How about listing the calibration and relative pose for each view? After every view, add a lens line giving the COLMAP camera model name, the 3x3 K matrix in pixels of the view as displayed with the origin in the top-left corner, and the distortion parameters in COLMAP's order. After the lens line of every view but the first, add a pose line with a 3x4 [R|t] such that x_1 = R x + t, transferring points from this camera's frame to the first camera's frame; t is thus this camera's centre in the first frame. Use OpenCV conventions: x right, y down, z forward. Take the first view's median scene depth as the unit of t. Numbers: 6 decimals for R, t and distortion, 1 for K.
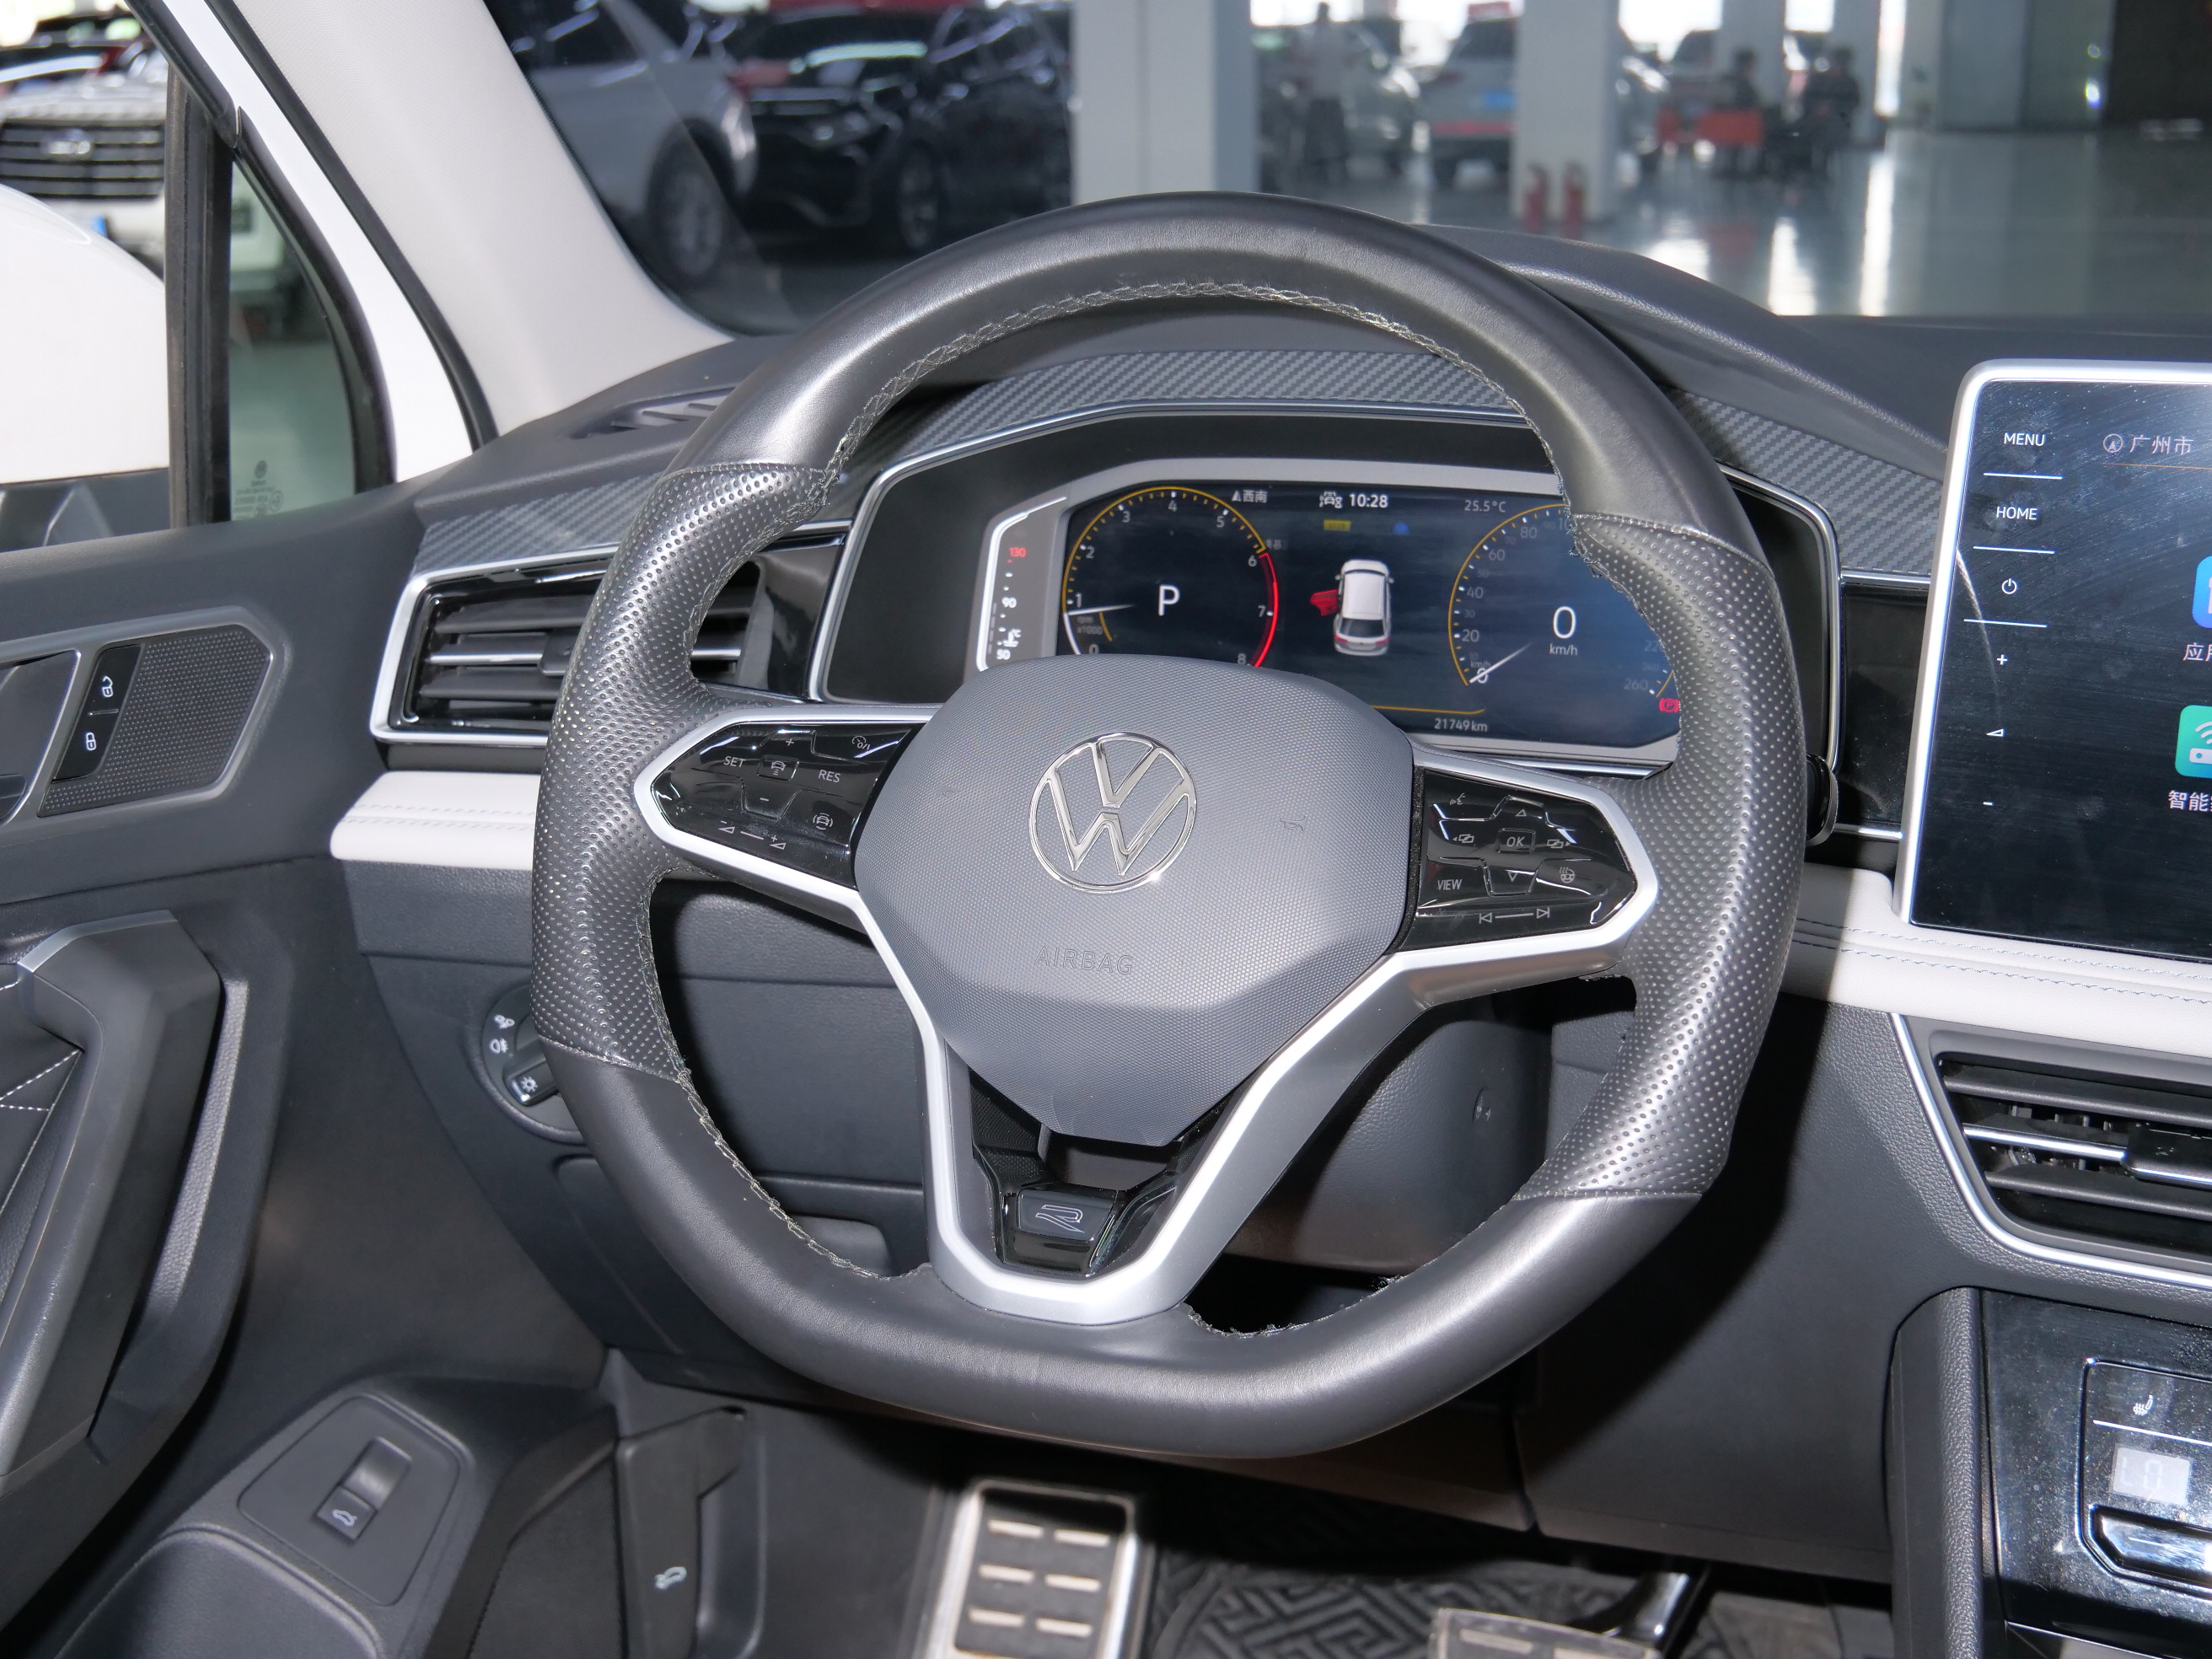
lens RADIAL K [[2824.7, 0, 1106.4], [0, 2824.7, 835.3], [0, 0, 1]] dist [0.002674, 0.000000]
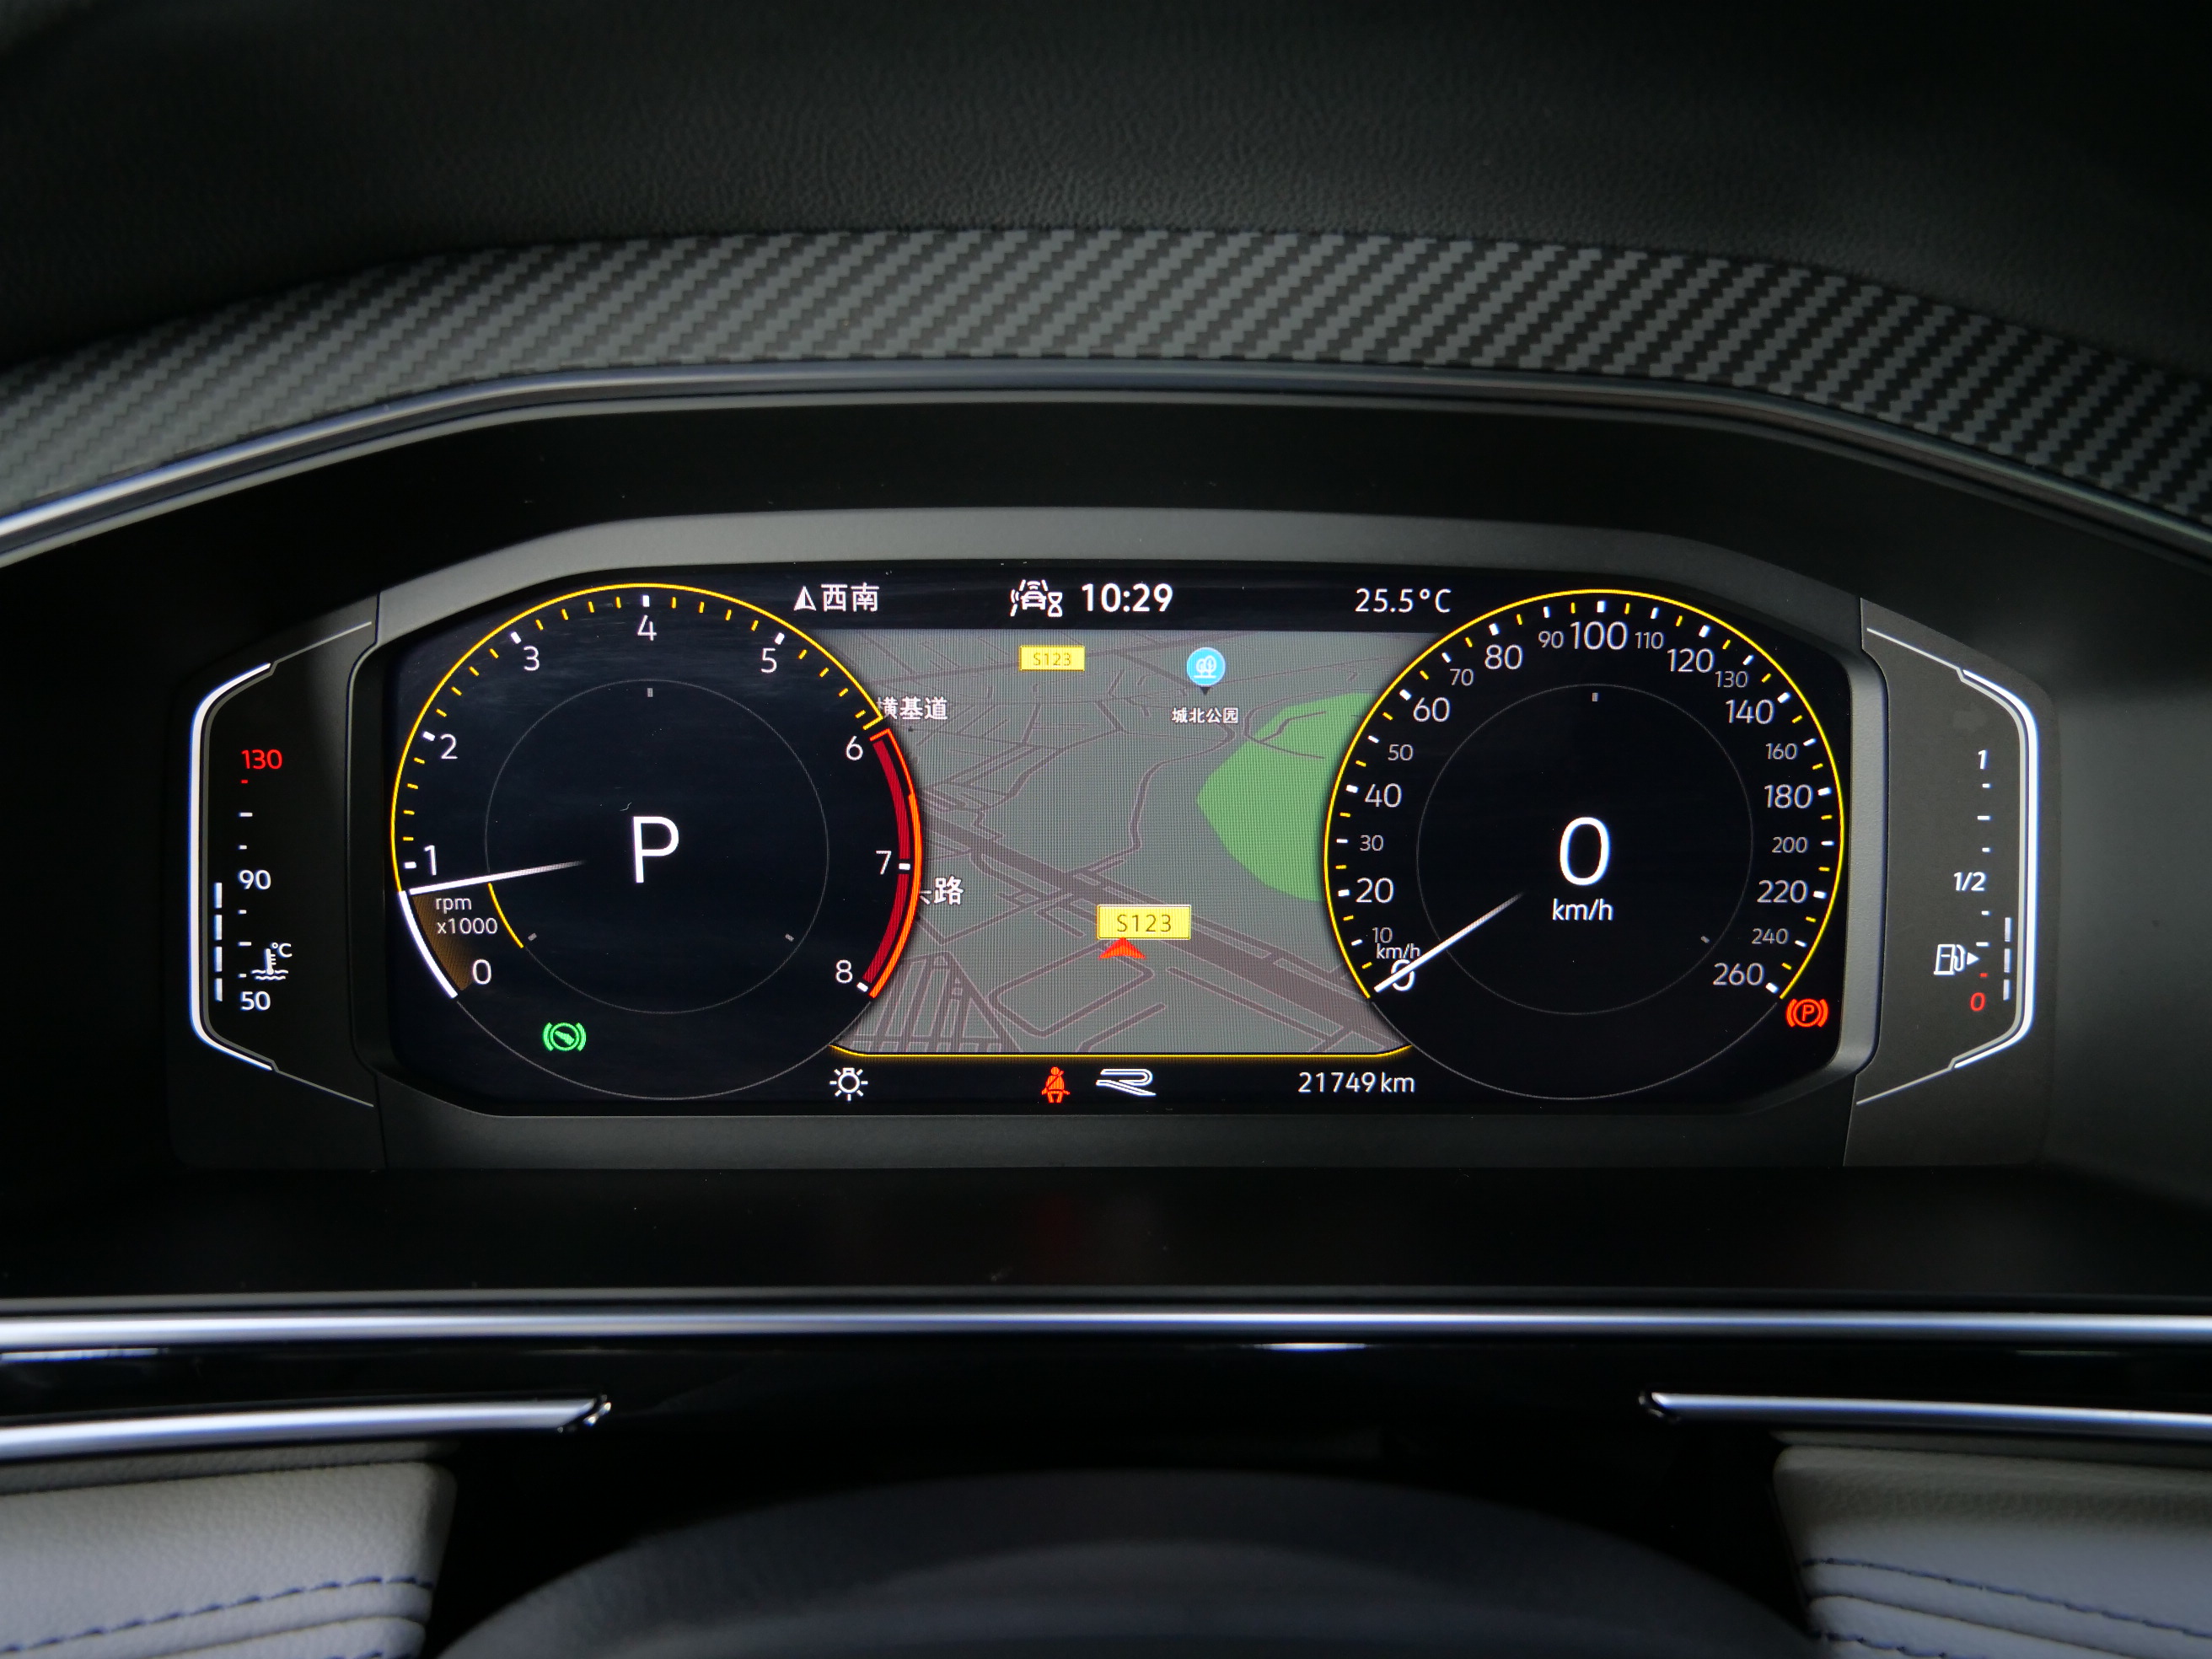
lens RADIAL K [[1895.4, 0, 1096.1], [0, 1895.4, 844.4], [0, 0, 1]] dist [-0.021673, -0.009282]
pose [[0.935675, -0.105240, 0.336804, -0.012014], [0.075560, 0.992105, 0.100087, -0.108640], [-0.344678, -0.068200, 0.936240, 0.718181]]
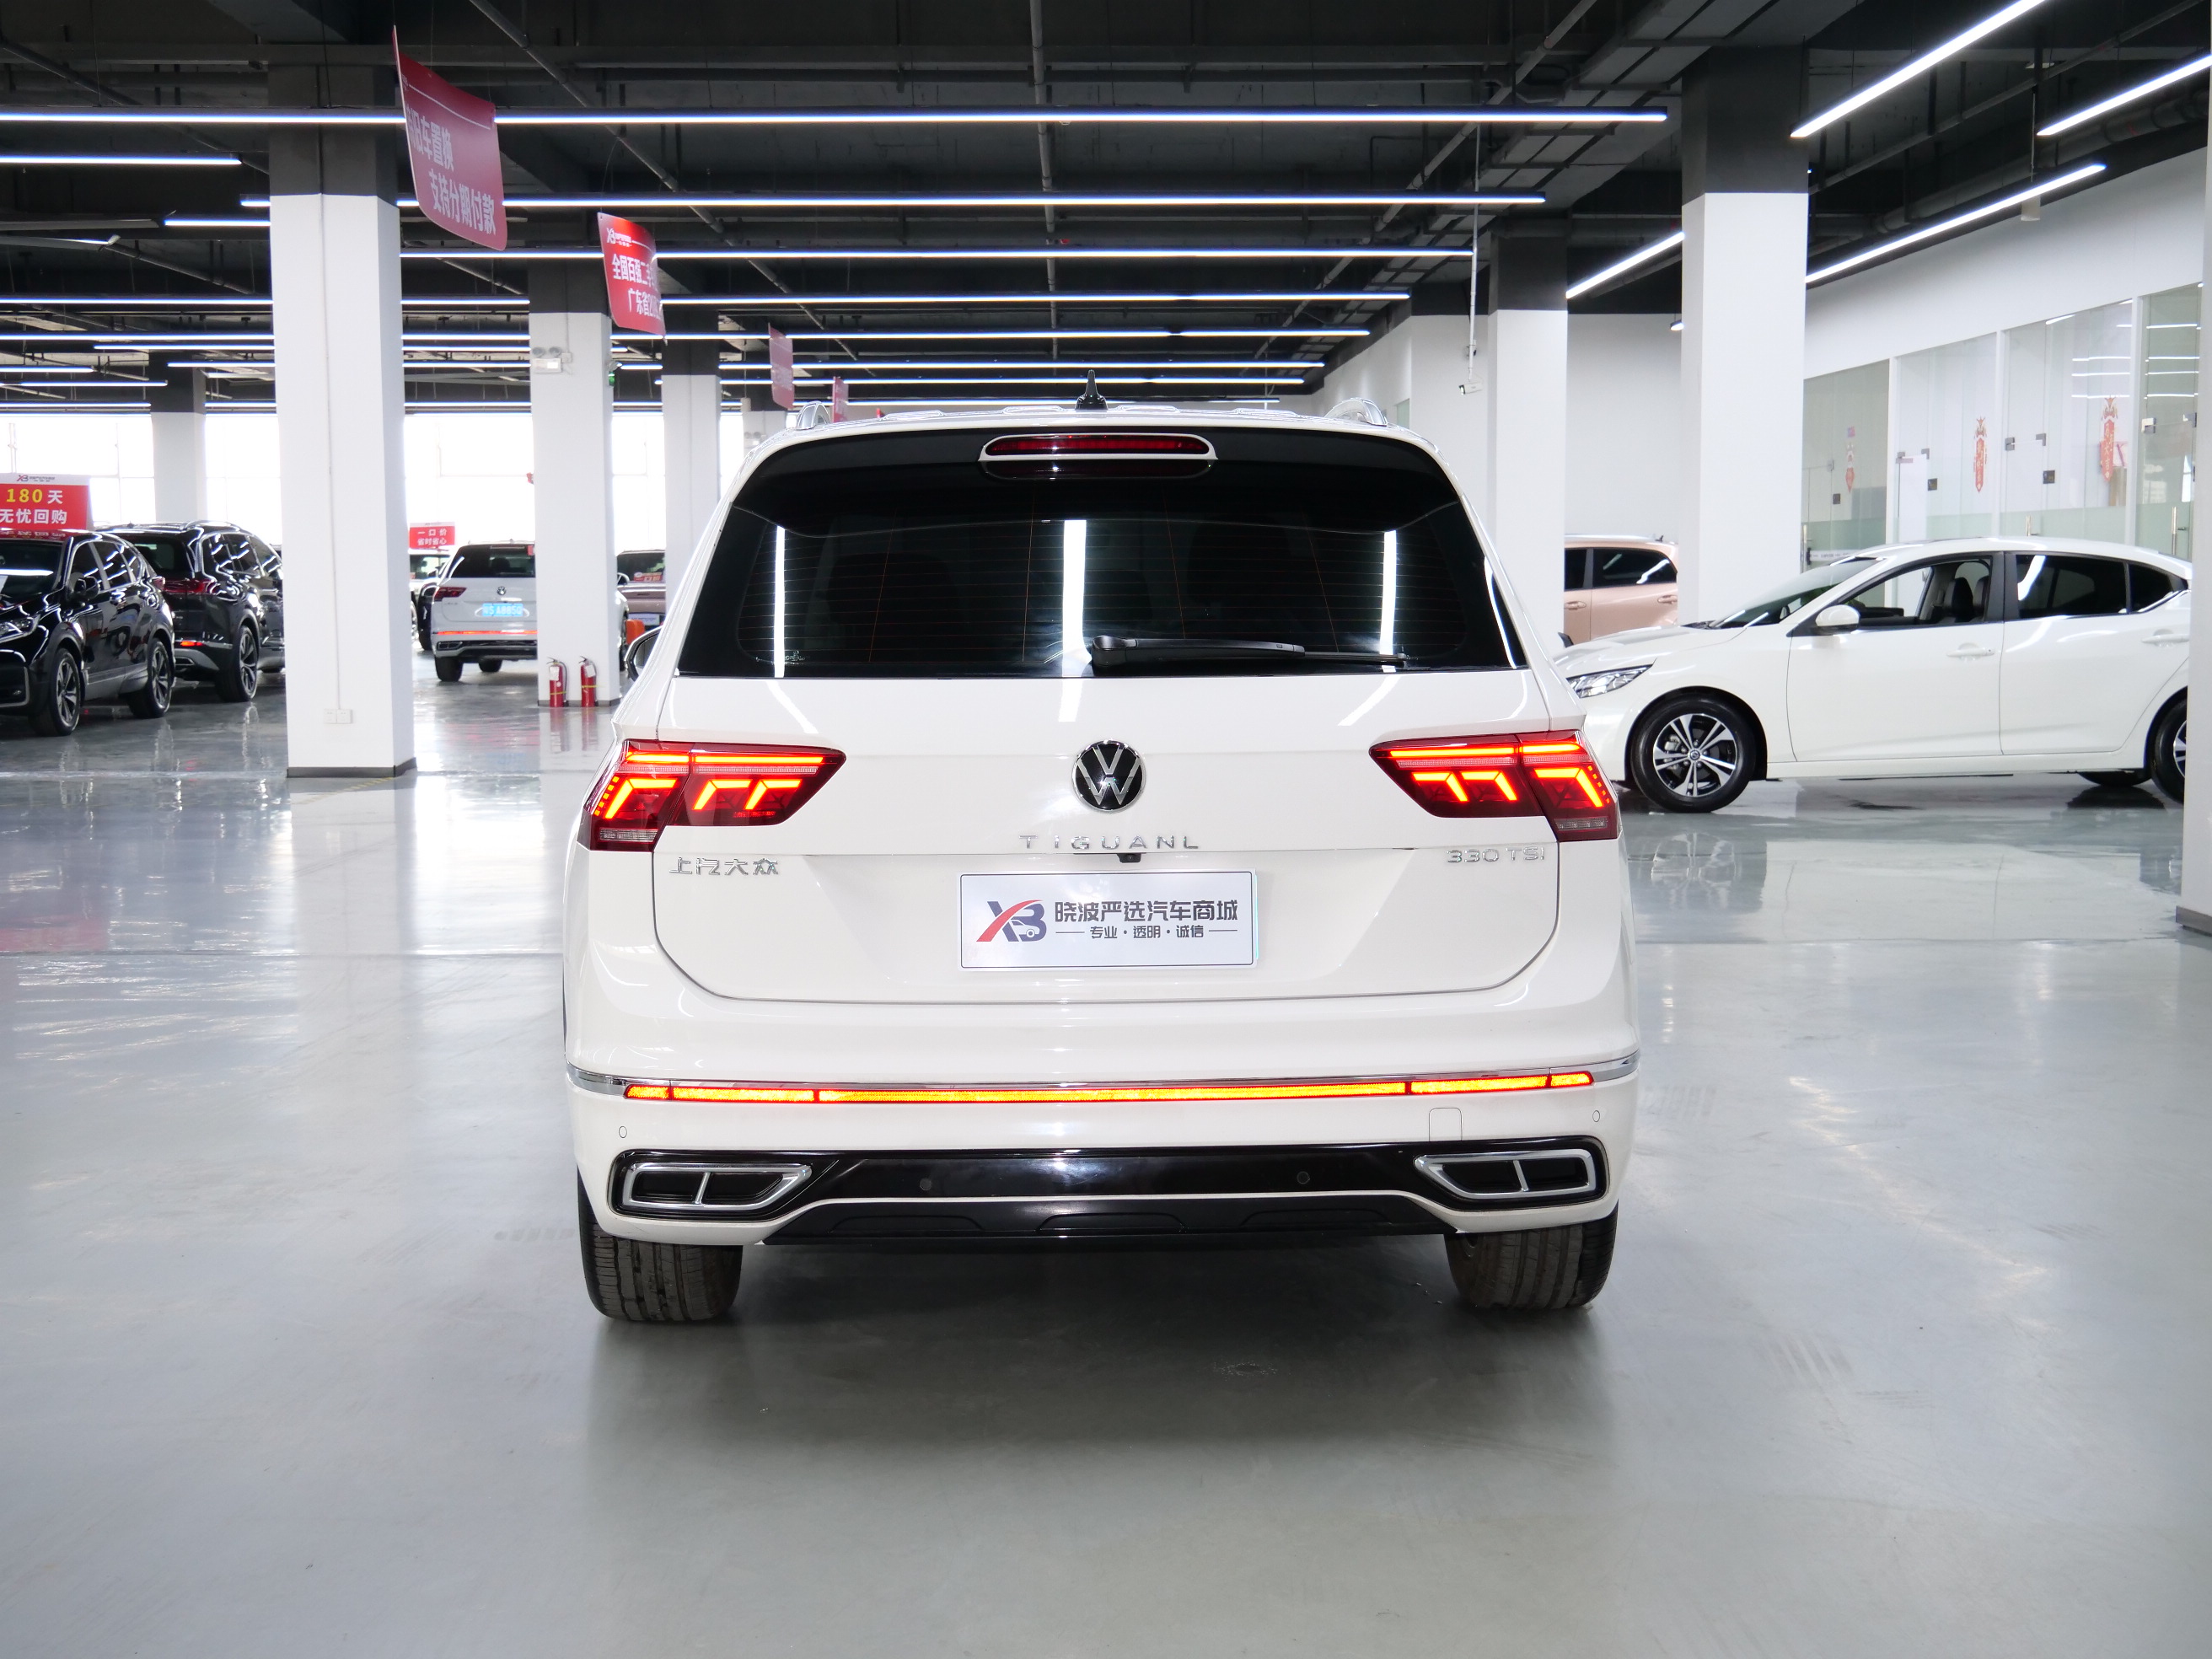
lens RADIAL K [[2963.4, 0, 1110.1], [0, 2963.4, 837.3], [0, 0, 1]] dist [0.036451, 0.000000]
pose [[0.929500, -0.028982, 0.367683, -2.124620], [0.093721, 0.982745, -0.159463, 1.460901], [-0.356717, 0.182681, 0.916177, -5.591862]]
